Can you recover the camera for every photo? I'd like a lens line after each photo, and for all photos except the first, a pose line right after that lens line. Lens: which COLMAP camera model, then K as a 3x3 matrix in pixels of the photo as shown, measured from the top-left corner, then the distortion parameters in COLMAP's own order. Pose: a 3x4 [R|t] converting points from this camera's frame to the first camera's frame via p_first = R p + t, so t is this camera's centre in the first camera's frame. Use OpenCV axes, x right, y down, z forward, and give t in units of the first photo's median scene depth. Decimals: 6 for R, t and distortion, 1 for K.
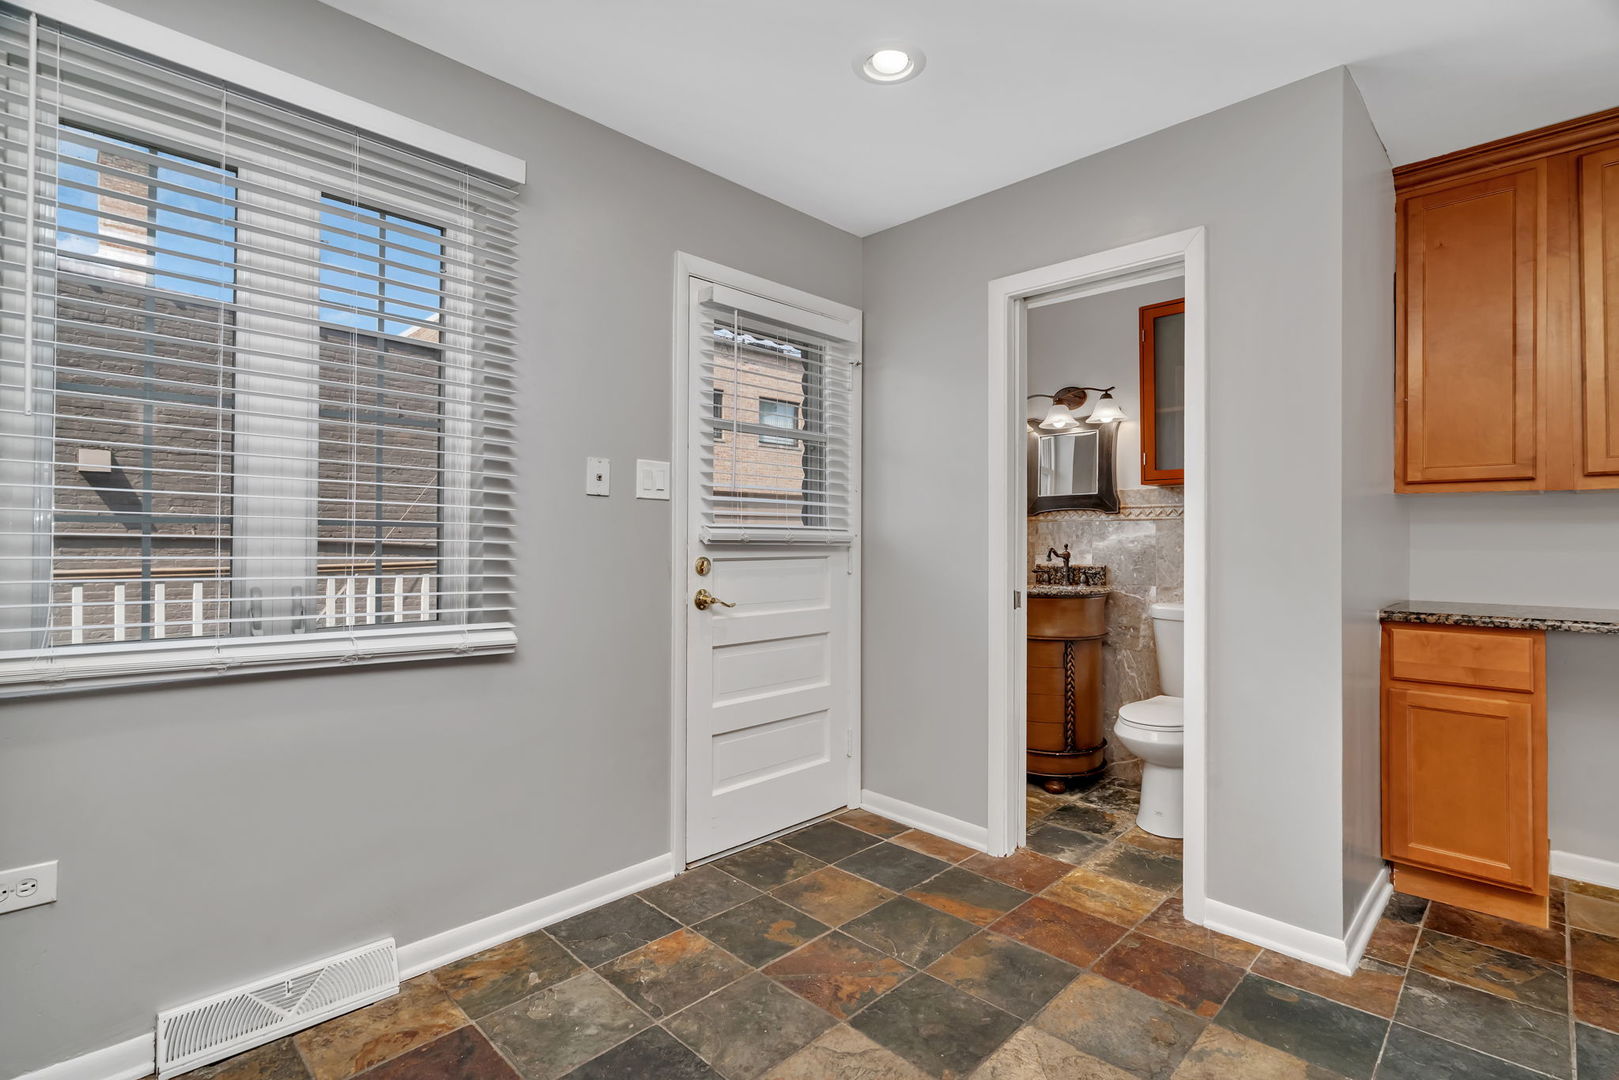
lens RADIAL K [[761.1, 0, 818.5], [0, 761.1, 535.1], [0, 0, 1]] dist [0.002005, 0.000071]
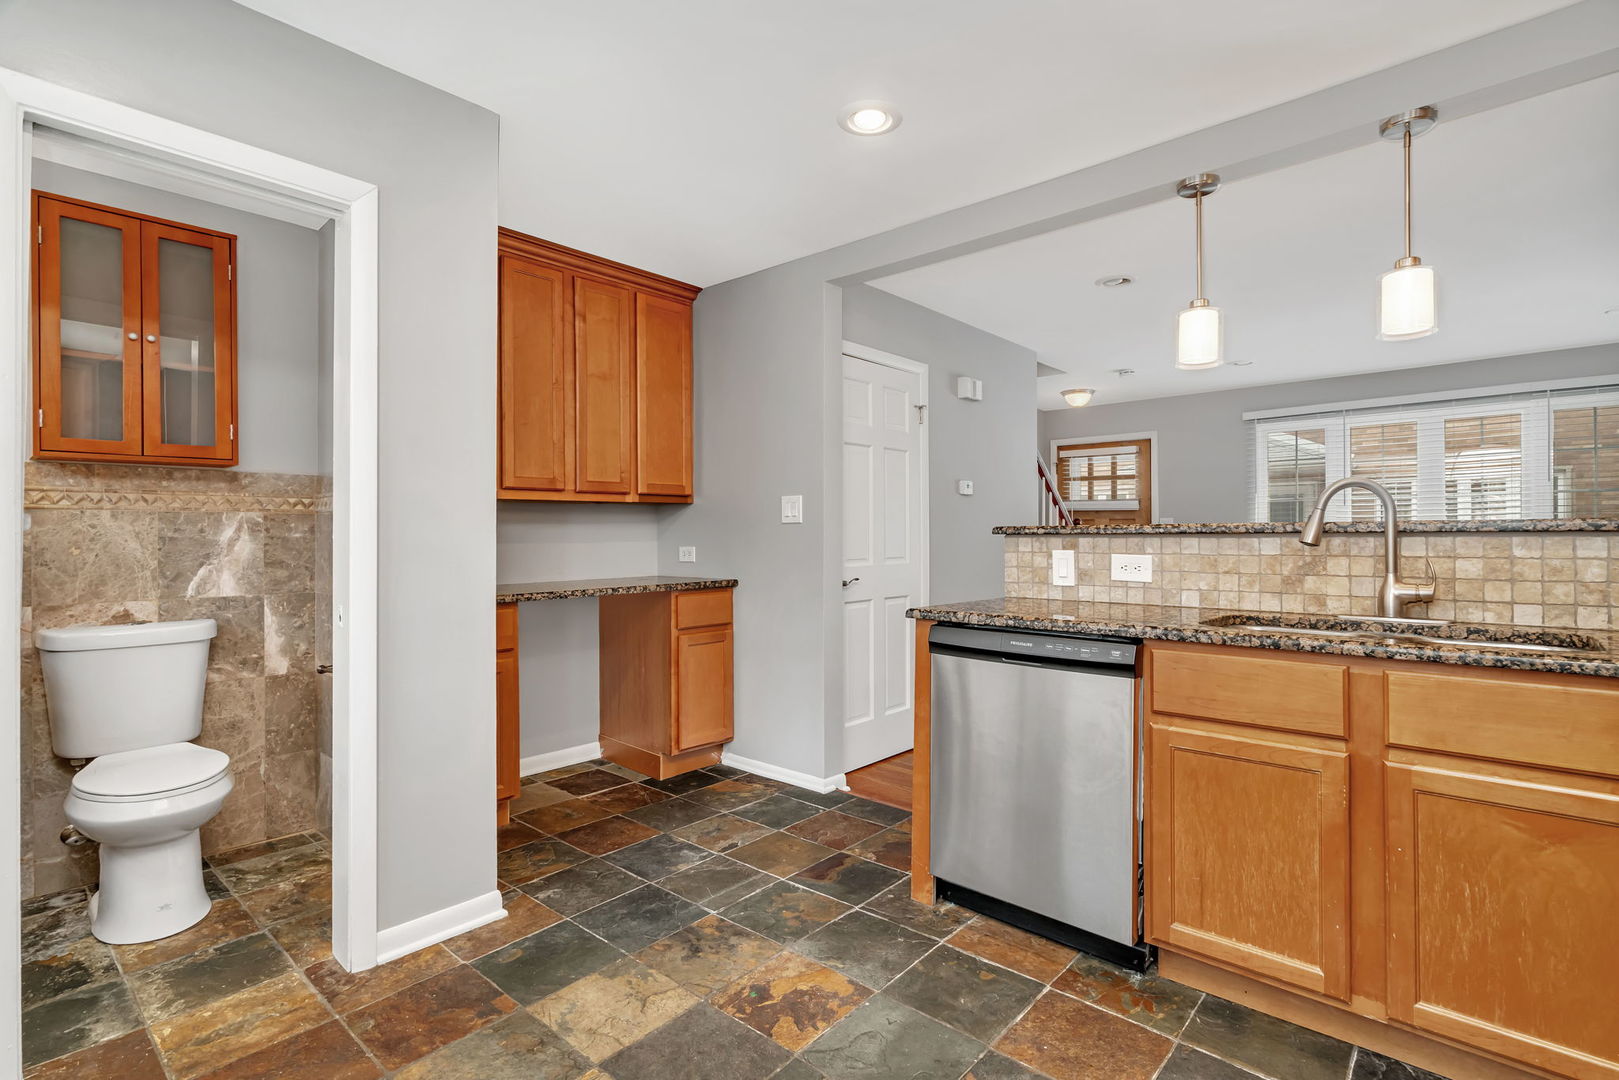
lens RADIAL K [[761.1, 0, 807.2], [0, 761.1, 536.1], [0, 0, 1]] dist [0.002005, 0.000071]
pose [[-0.039266, -0.003264, 0.999223, -0.404558], [0.000446, 0.999995, 0.003284, 0.003969], [-0.999229, 0.000575, -0.039264, 0.518946]]
